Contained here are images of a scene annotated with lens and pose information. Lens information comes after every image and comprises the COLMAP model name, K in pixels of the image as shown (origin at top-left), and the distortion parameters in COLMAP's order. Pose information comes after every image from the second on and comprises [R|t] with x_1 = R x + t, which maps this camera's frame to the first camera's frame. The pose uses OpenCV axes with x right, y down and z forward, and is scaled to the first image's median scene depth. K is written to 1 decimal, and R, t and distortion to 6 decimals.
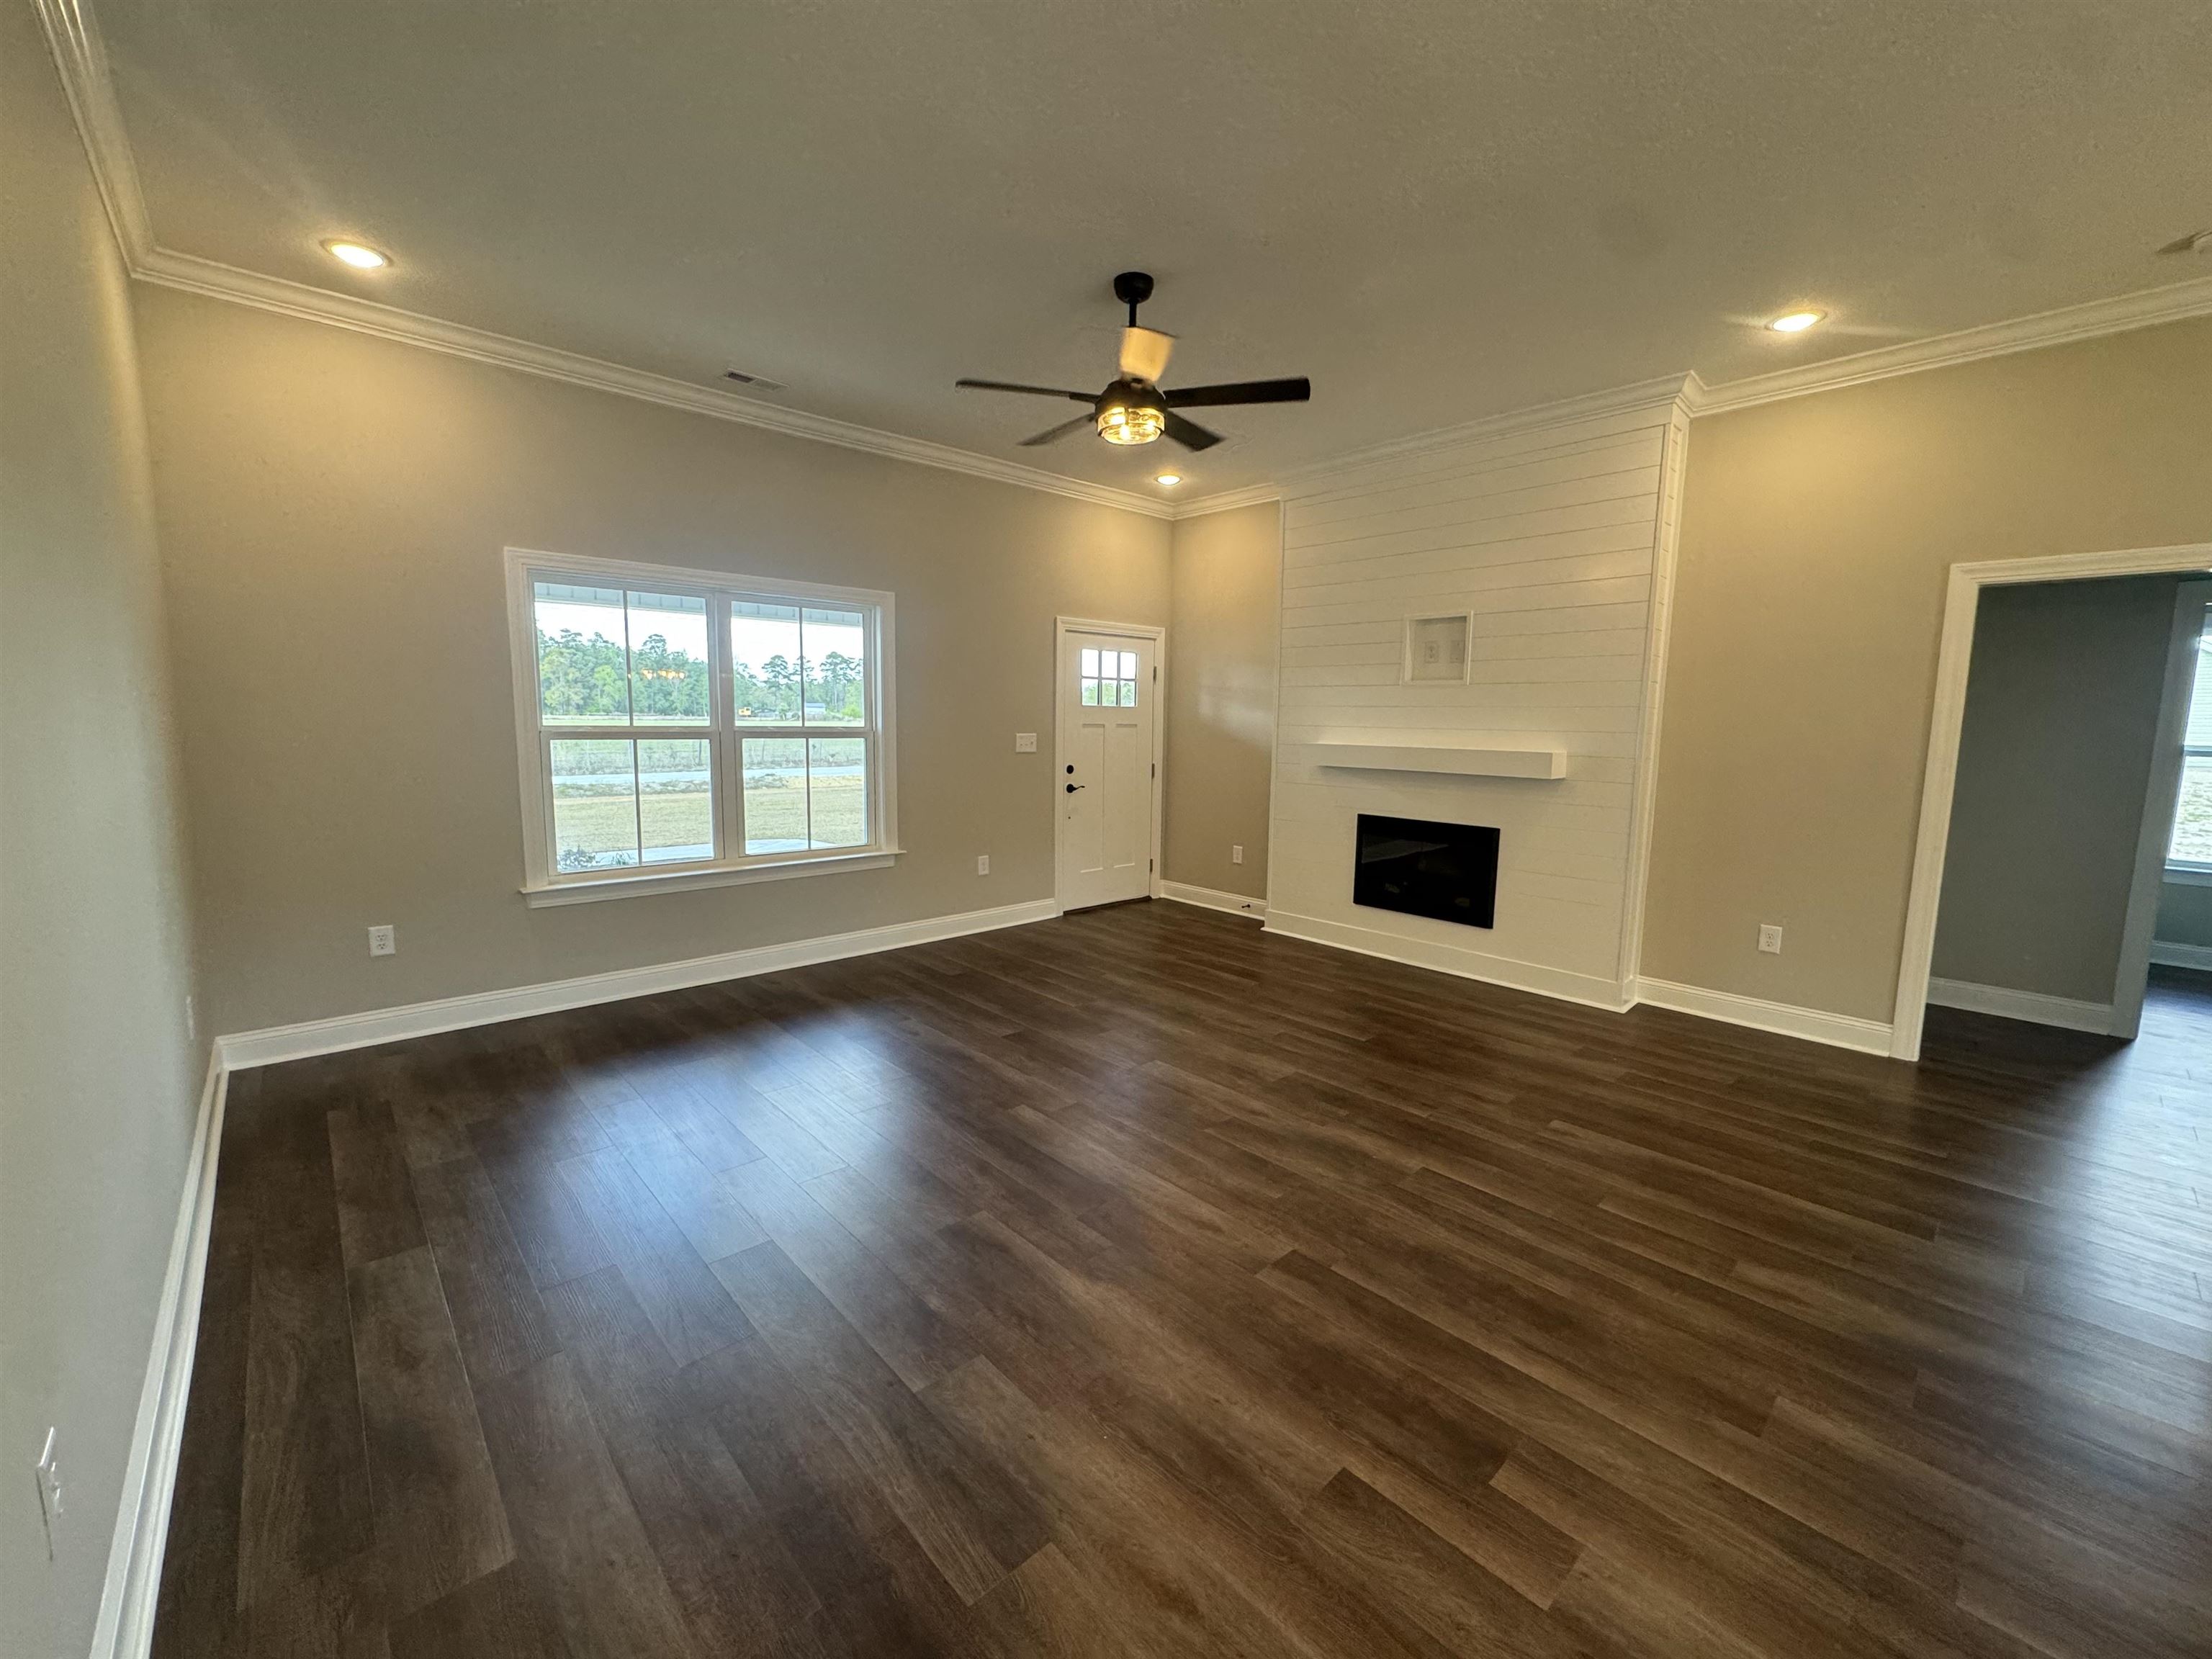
lens RADIAL K [[880.2, 0, 1106.6], [0, 880.2, 825.9], [0, 0, 1]] dist [-0.005664, -0.000052]
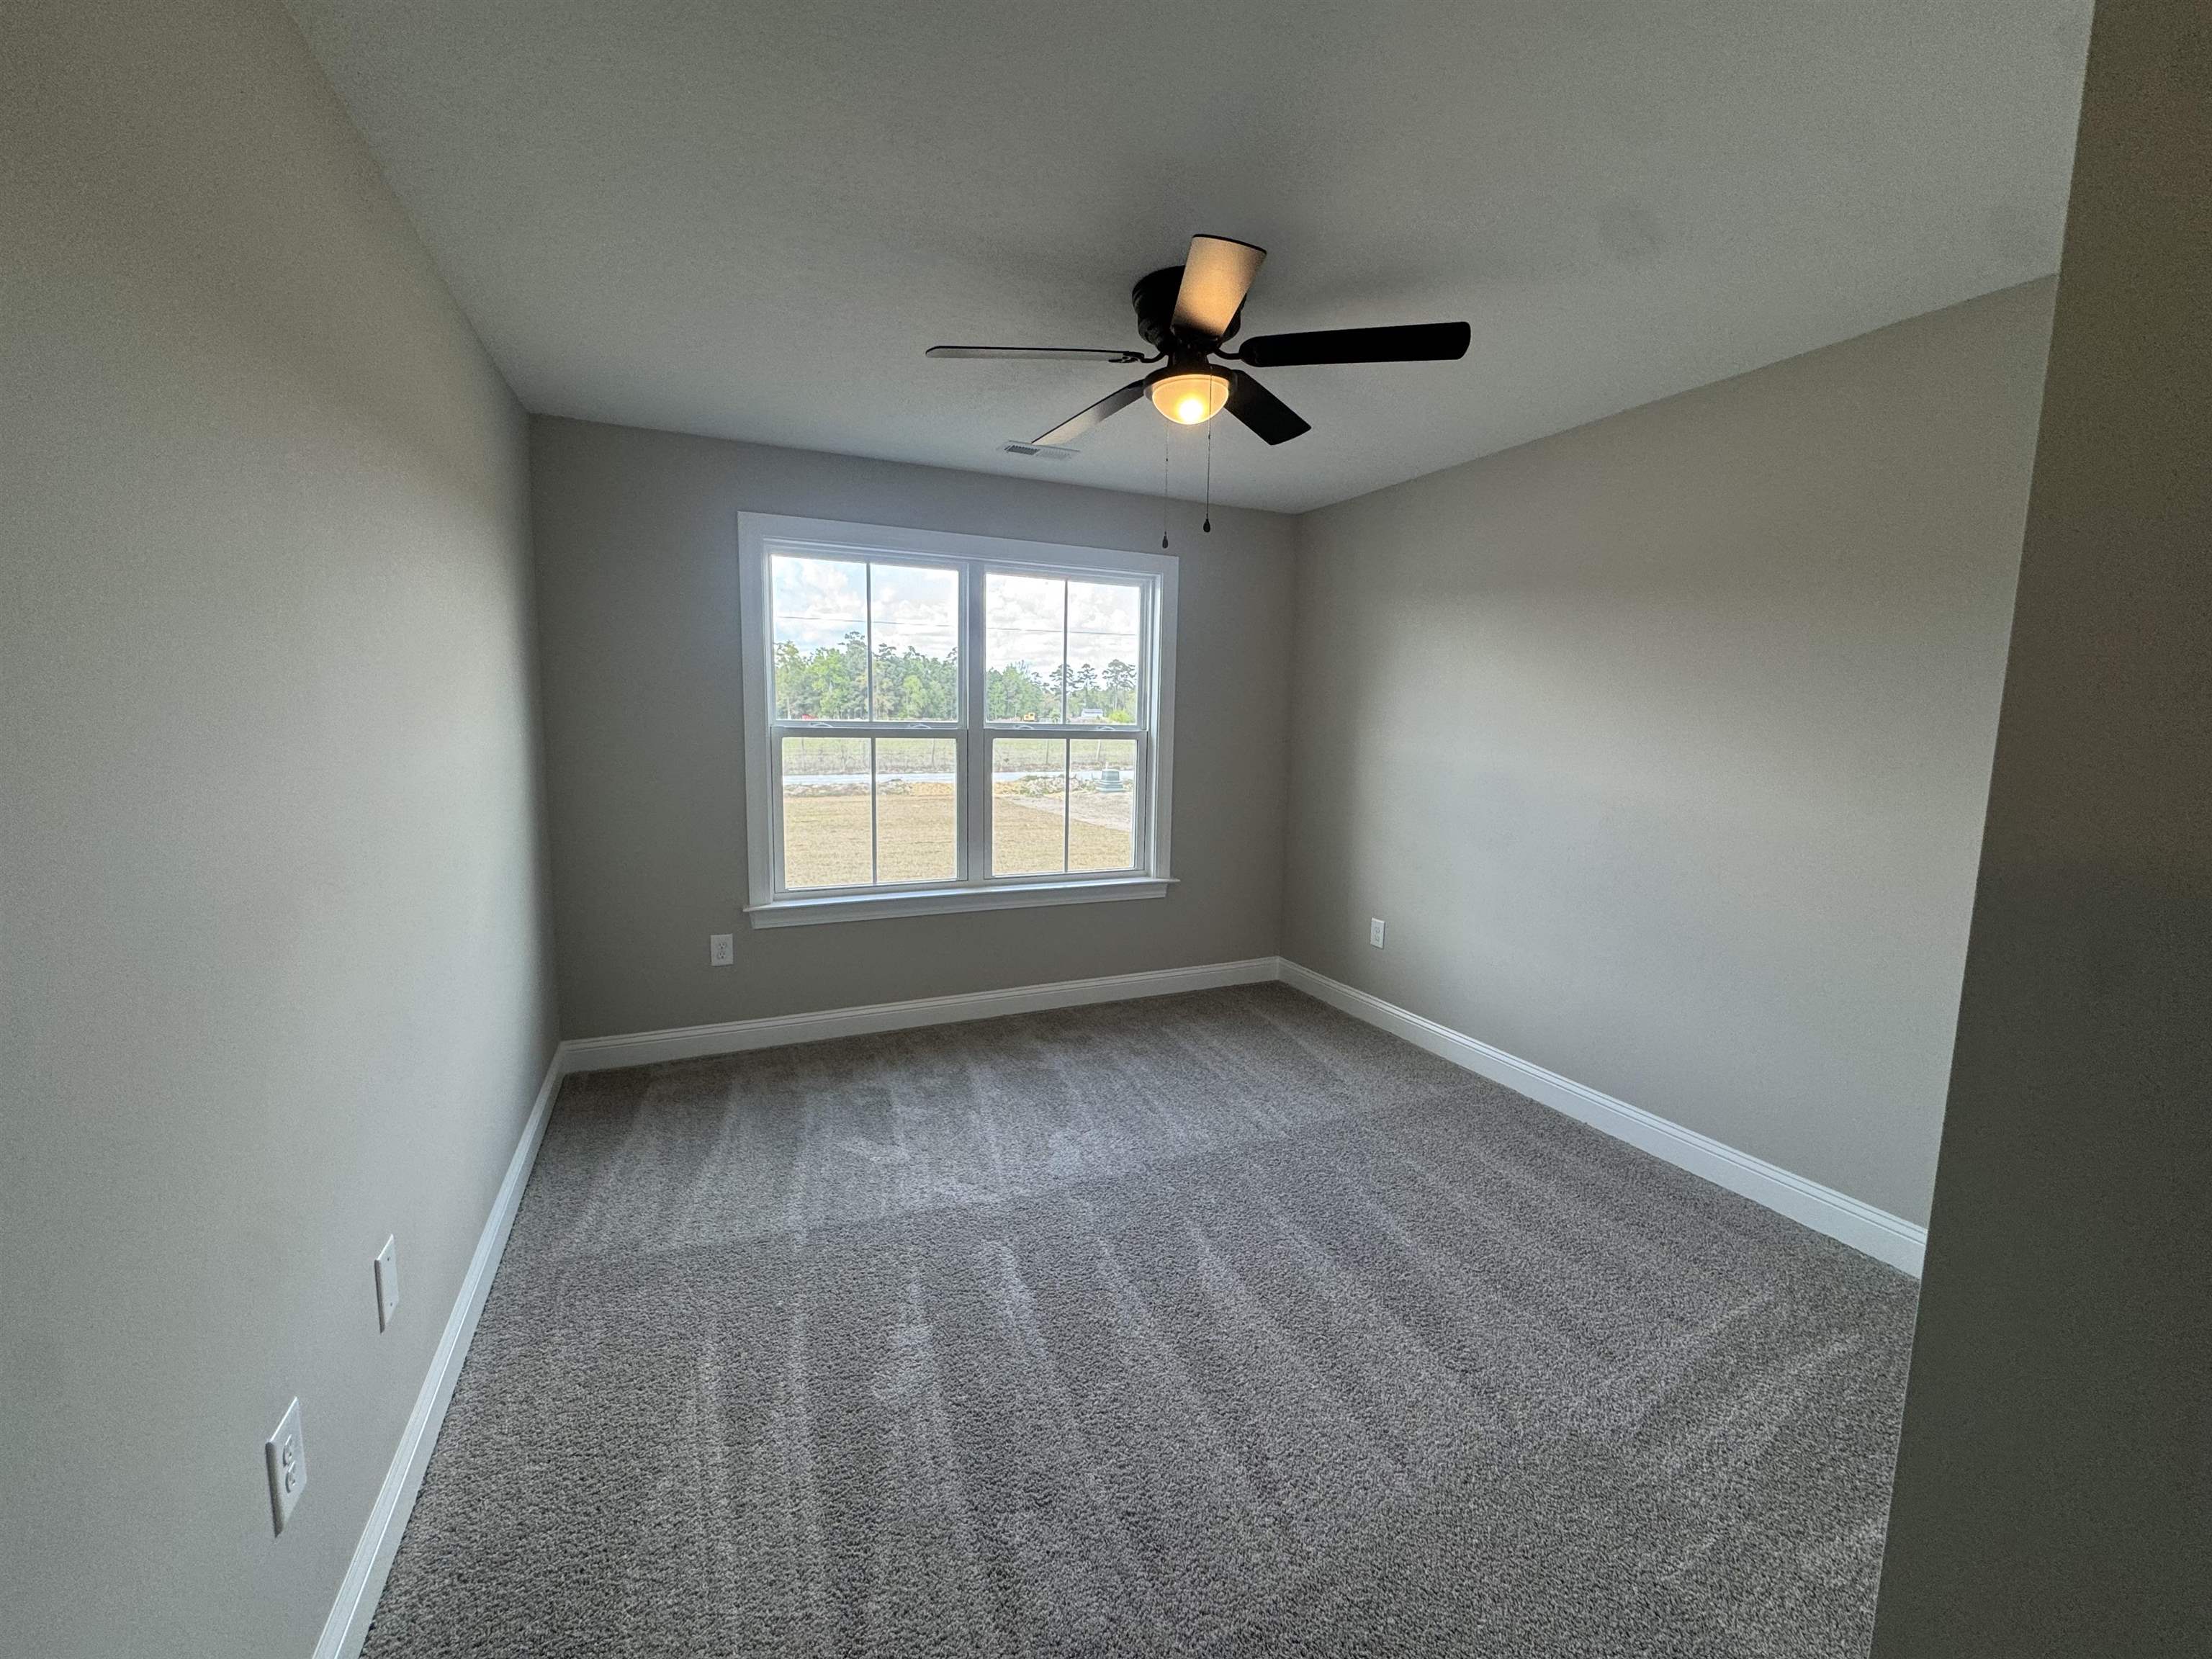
lens RADIAL K [[892.9, 0, 1096.6], [0, 892.9, 828.6], [0, 0, 1]] dist [-0.001130, -0.000011]
pose [[0.951347, 0.036273, -0.305980, -0.055514], [-0.037652, 0.999290, 0.001397, -0.017095], [0.305814, 0.010192, 0.952037, 0.211605]]
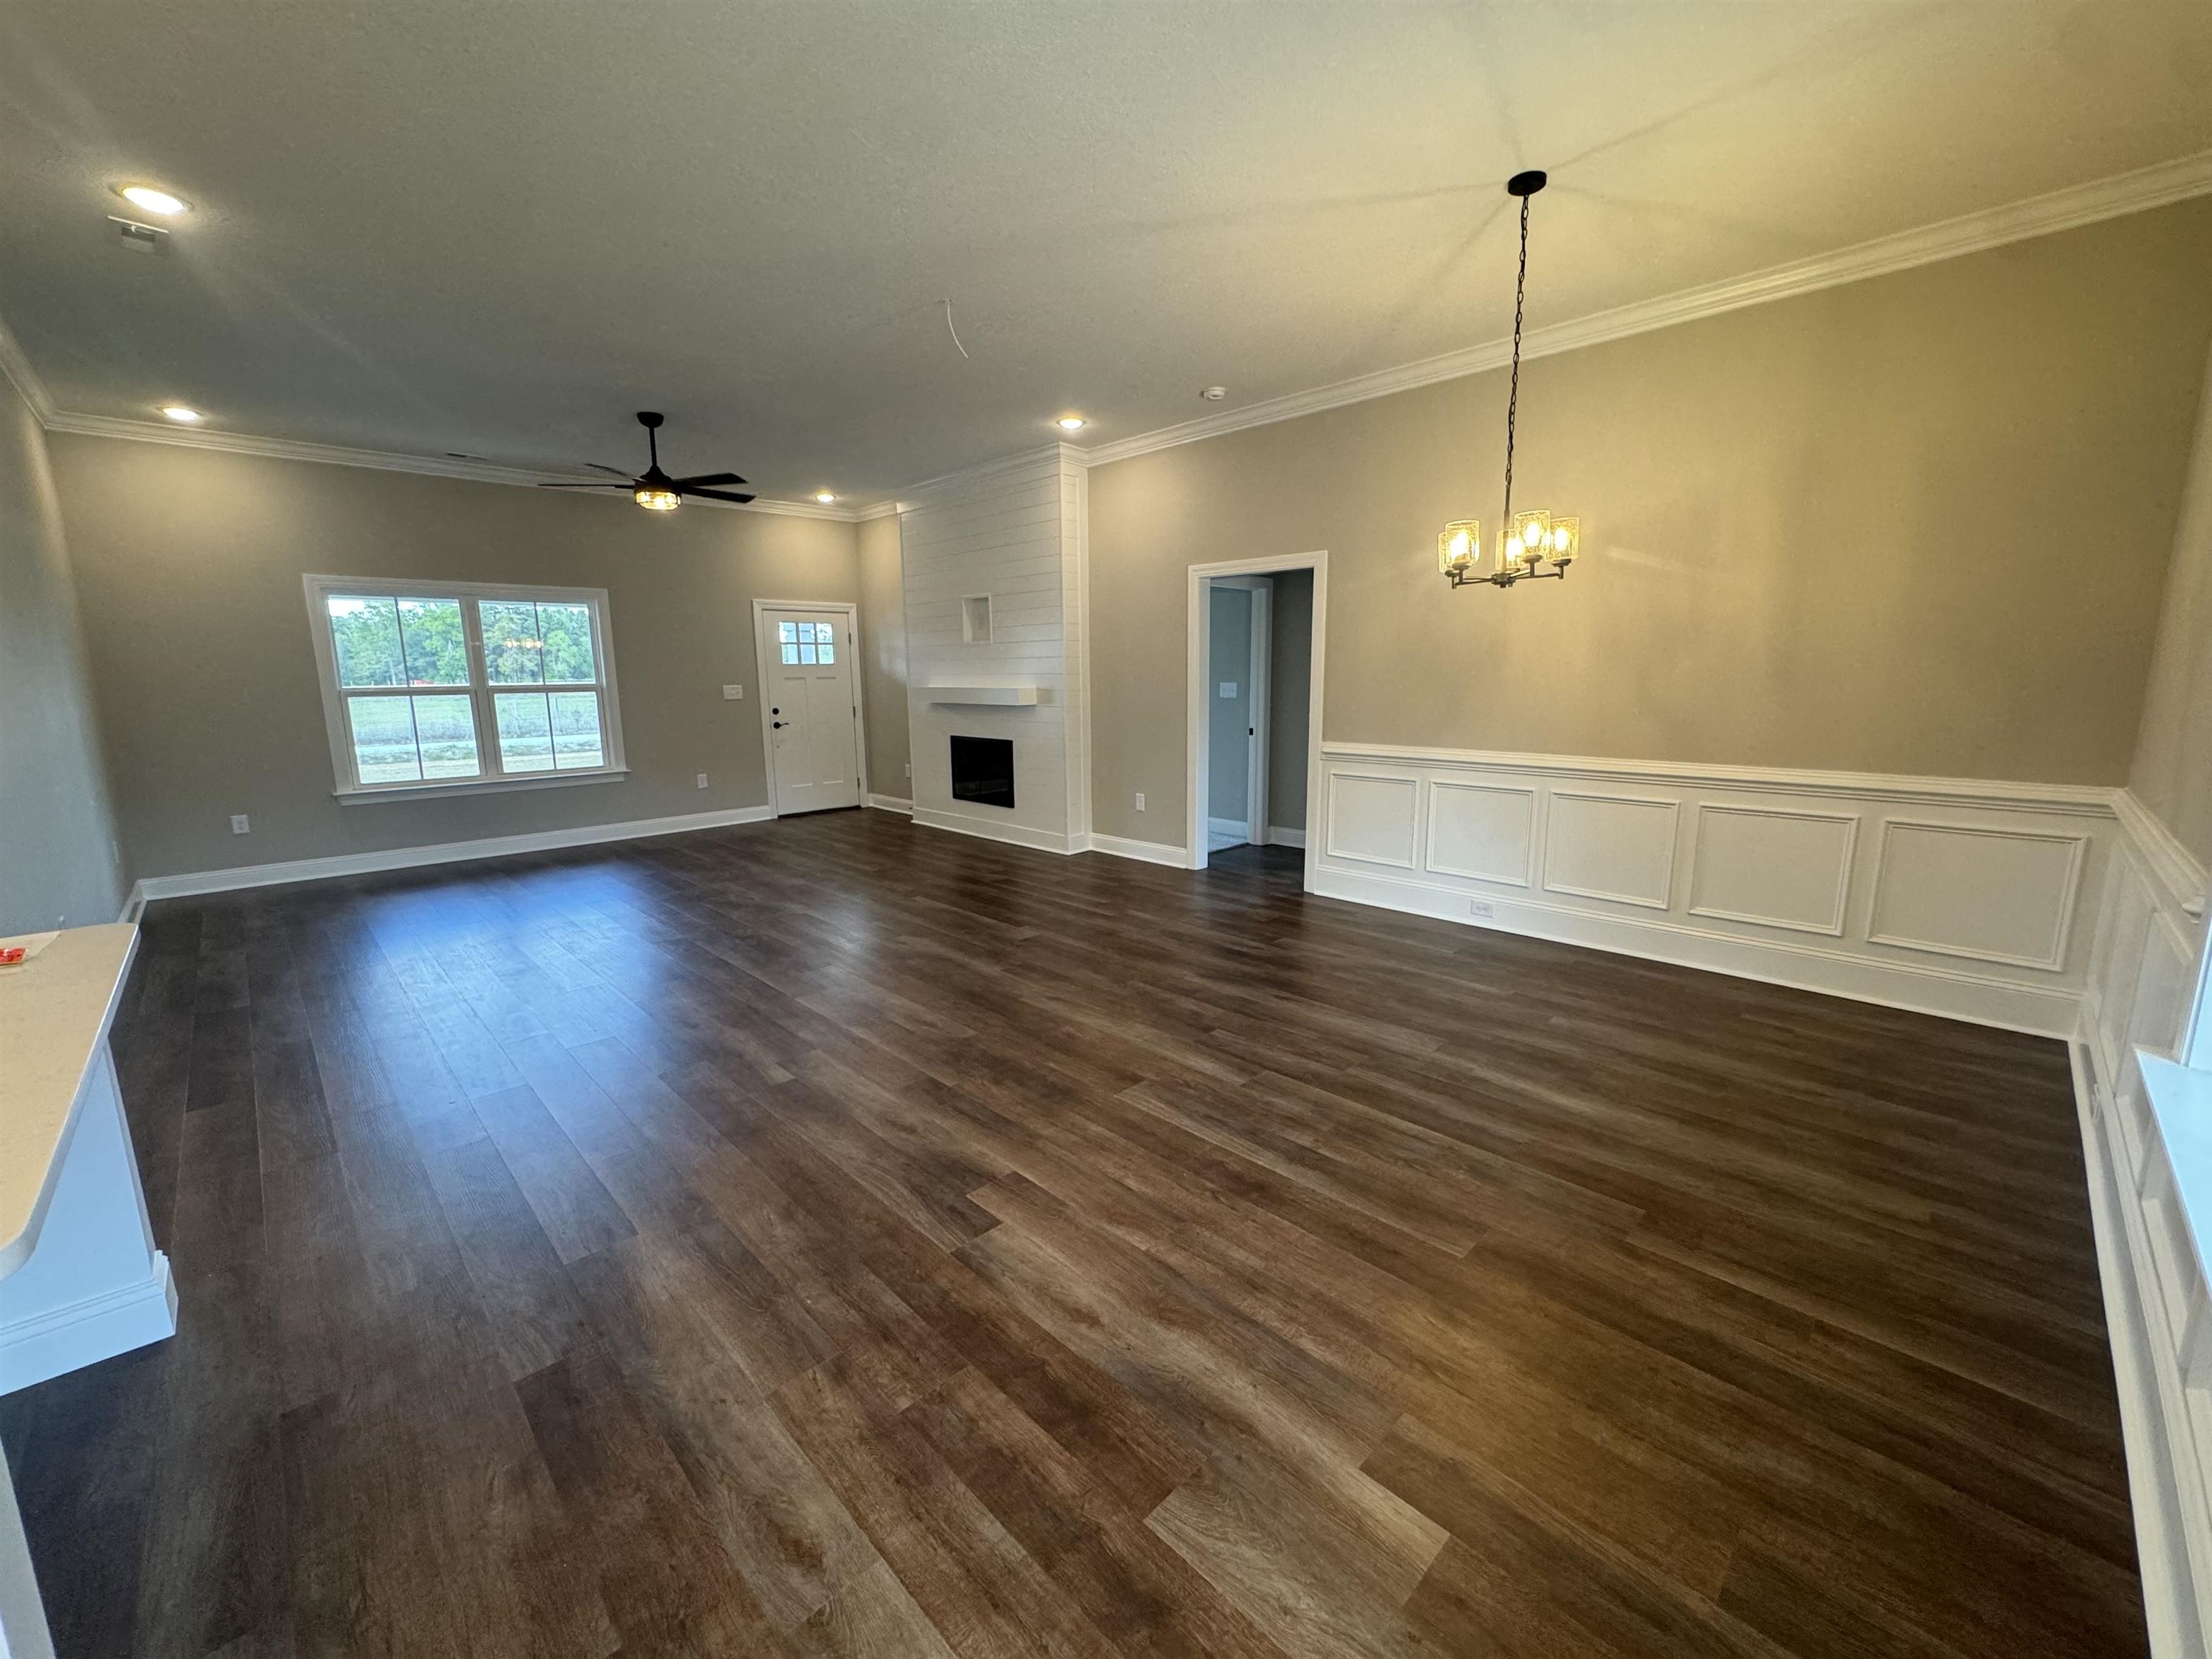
lens RADIAL K [[889.9, 0, 1109.4], [0, 889.9, 822.5], [0, 0, 1]] dist [-0.001411, -0.000013]
pose [[0.999277, -0.030870, 0.022172, 0.543850], [0.029790, 0.998427, 0.047503, 0.071948], [-0.023604, -0.046809, 0.998625, -0.496019]]
